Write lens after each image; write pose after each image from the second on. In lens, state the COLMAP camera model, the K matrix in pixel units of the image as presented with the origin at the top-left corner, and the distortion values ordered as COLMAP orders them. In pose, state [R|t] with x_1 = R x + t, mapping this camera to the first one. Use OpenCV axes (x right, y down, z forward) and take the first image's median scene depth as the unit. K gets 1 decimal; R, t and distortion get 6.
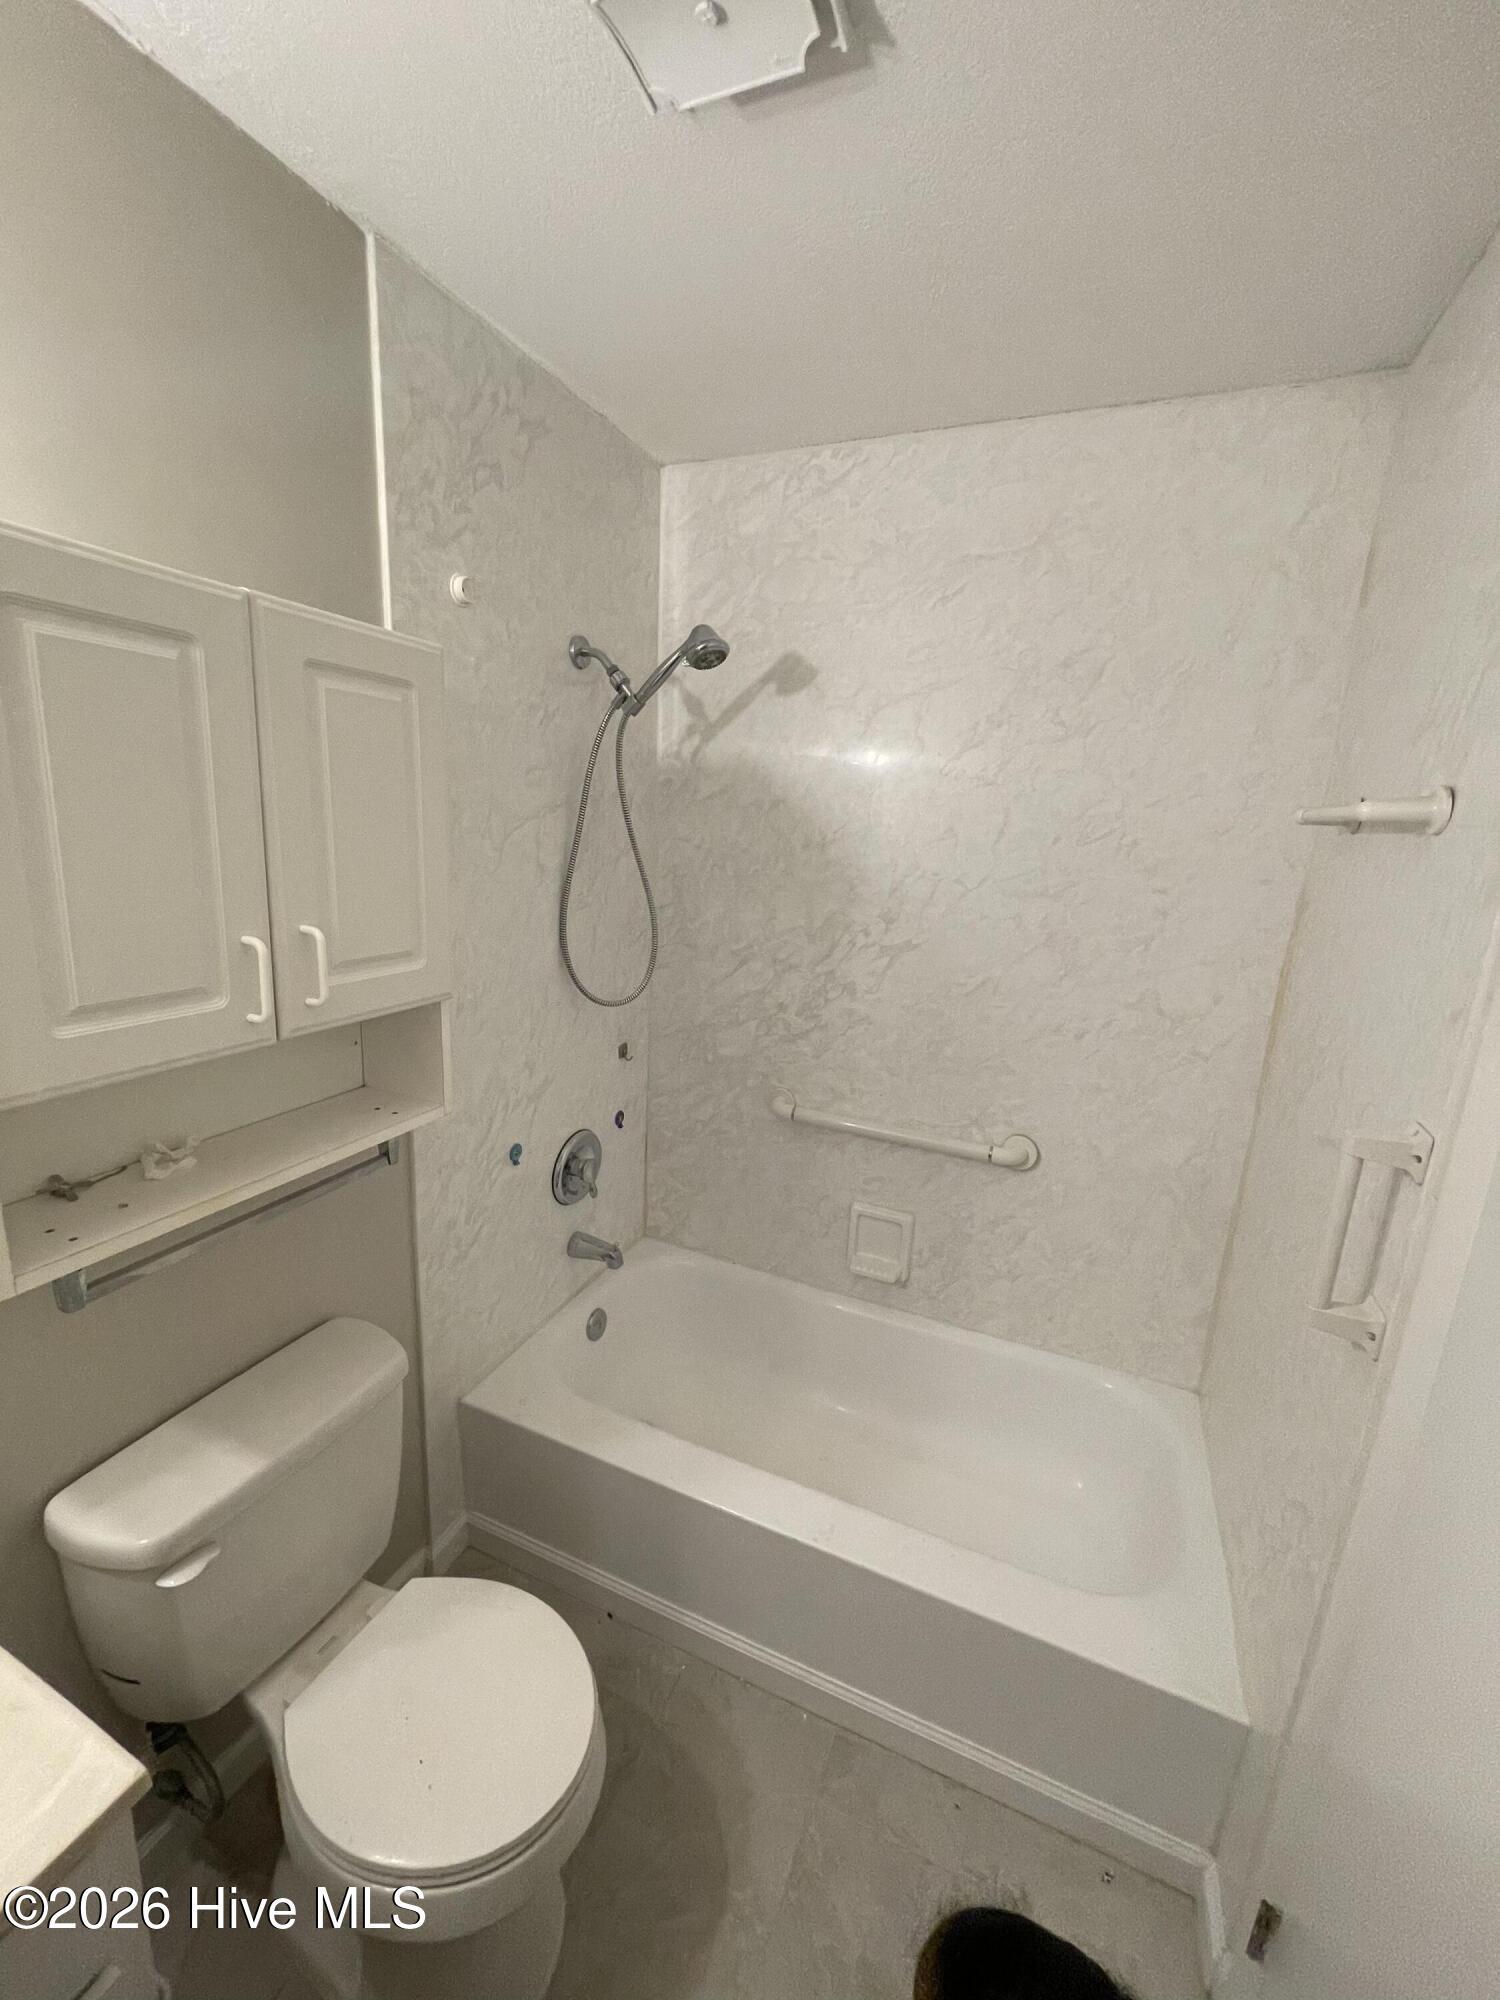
lens RADIAL K [[806.6, 0, 751.7], [0, 806.6, 992.3], [0, 0, 1]] dist [-0.002863, 0.000286]
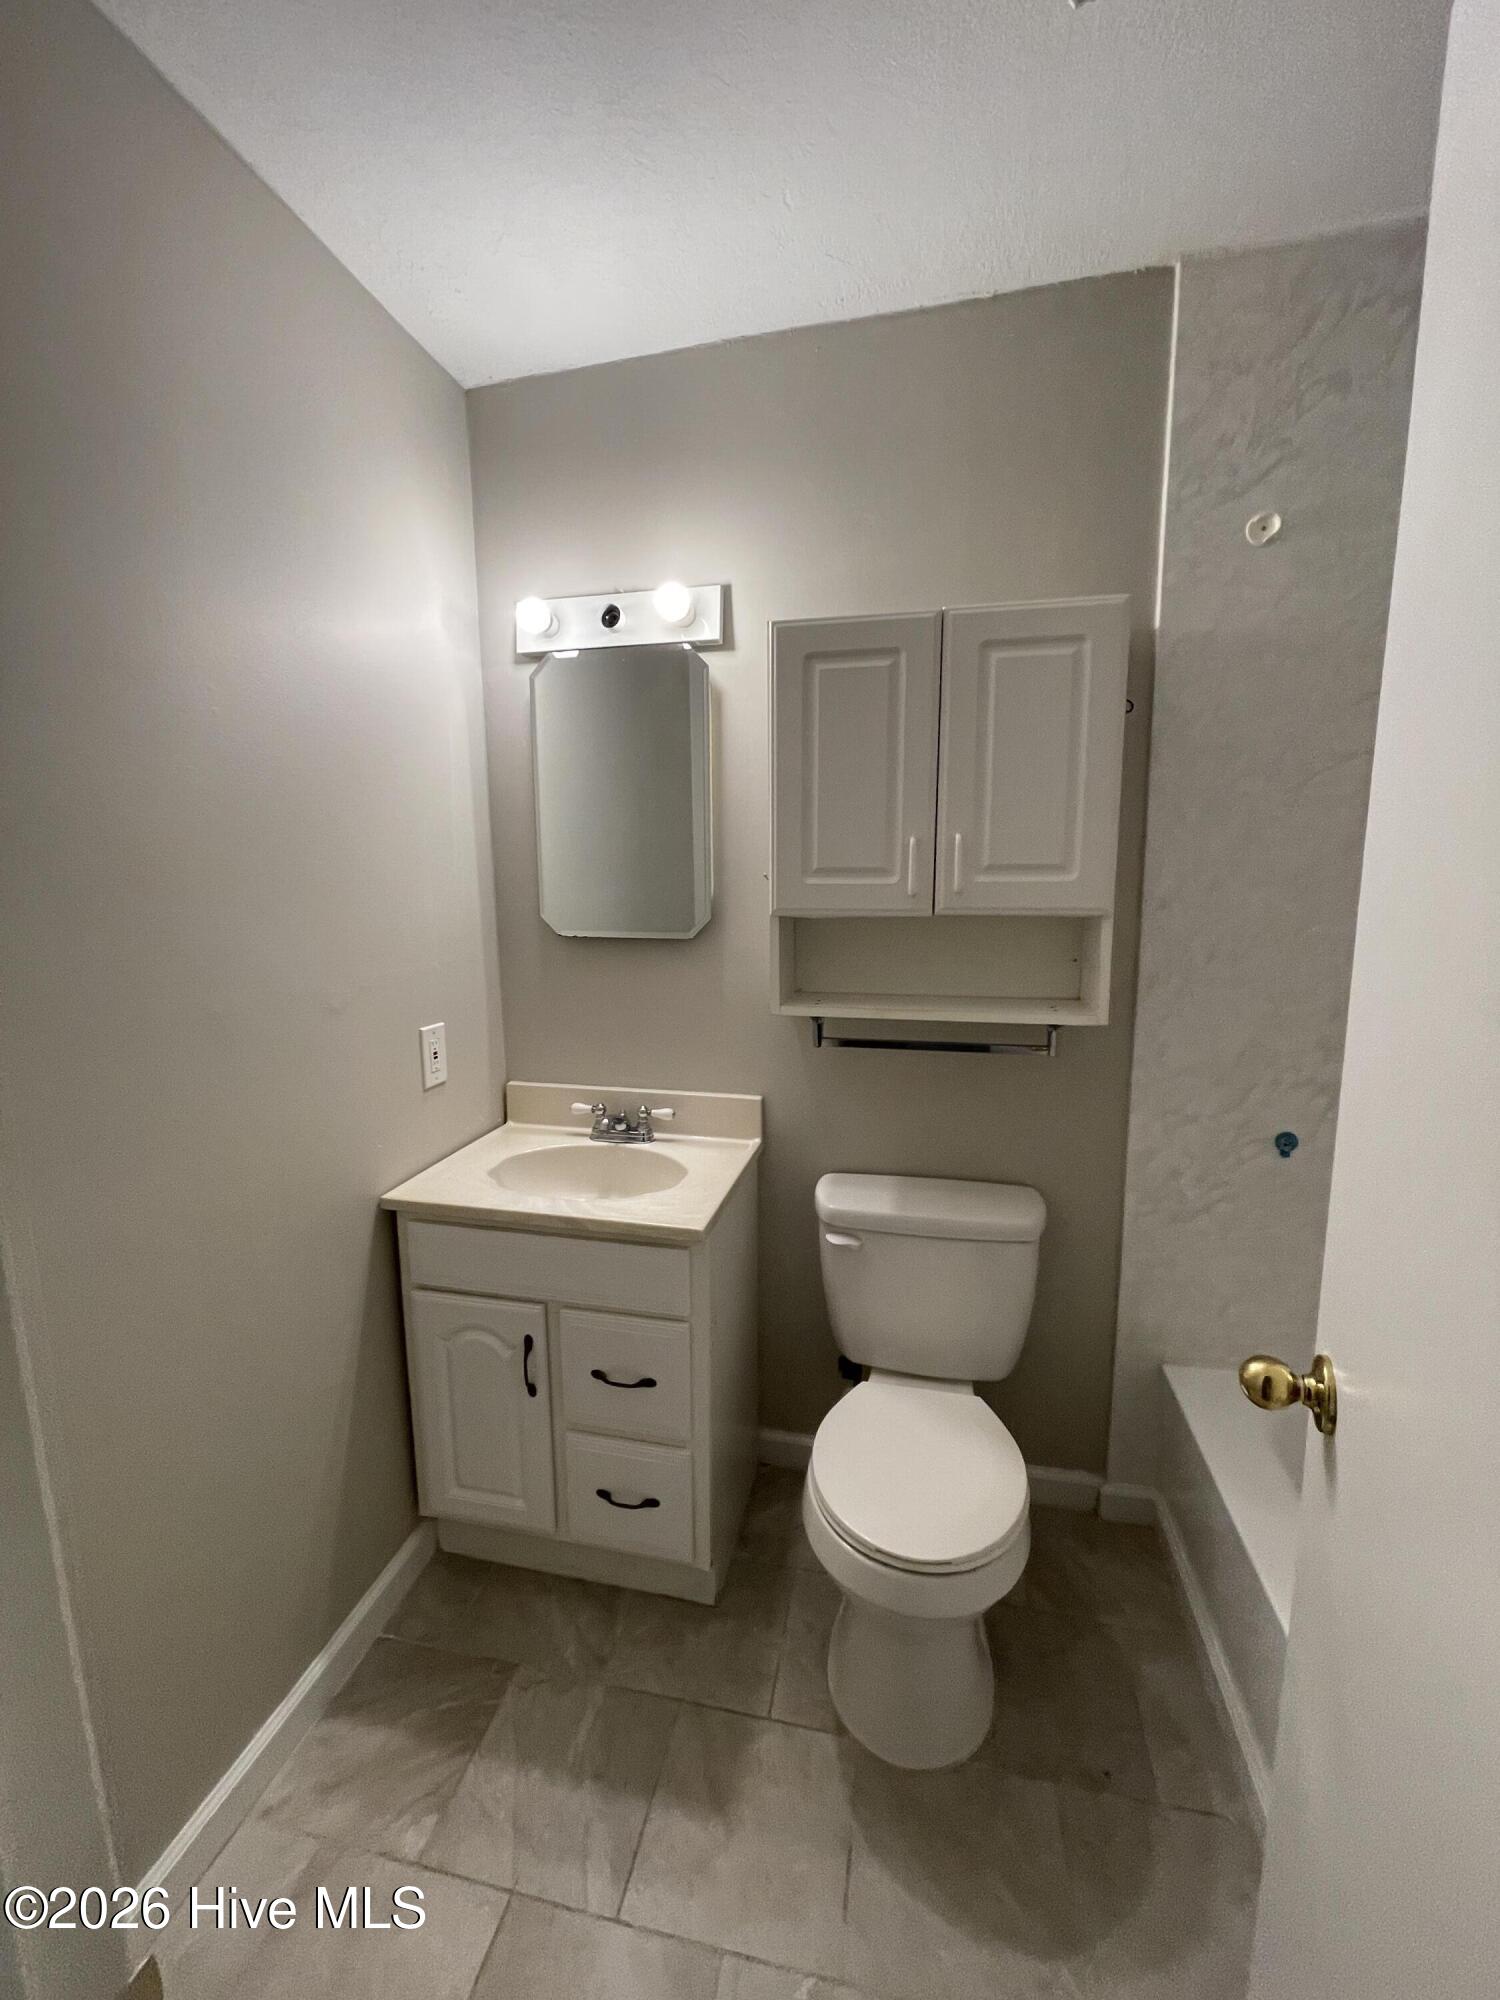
lens RADIAL K [[811.3, 0, 751.3], [0, 811.3, 1009.6], [0, 0, 1]] dist [-0.003873, 0.000752]
pose [[0.195392, 0.095887, -0.976026, 0.610096], [-0.186339, 0.980710, 0.059044, 0.157225], [0.962860, 0.170335, 0.209491, 0.316314]]
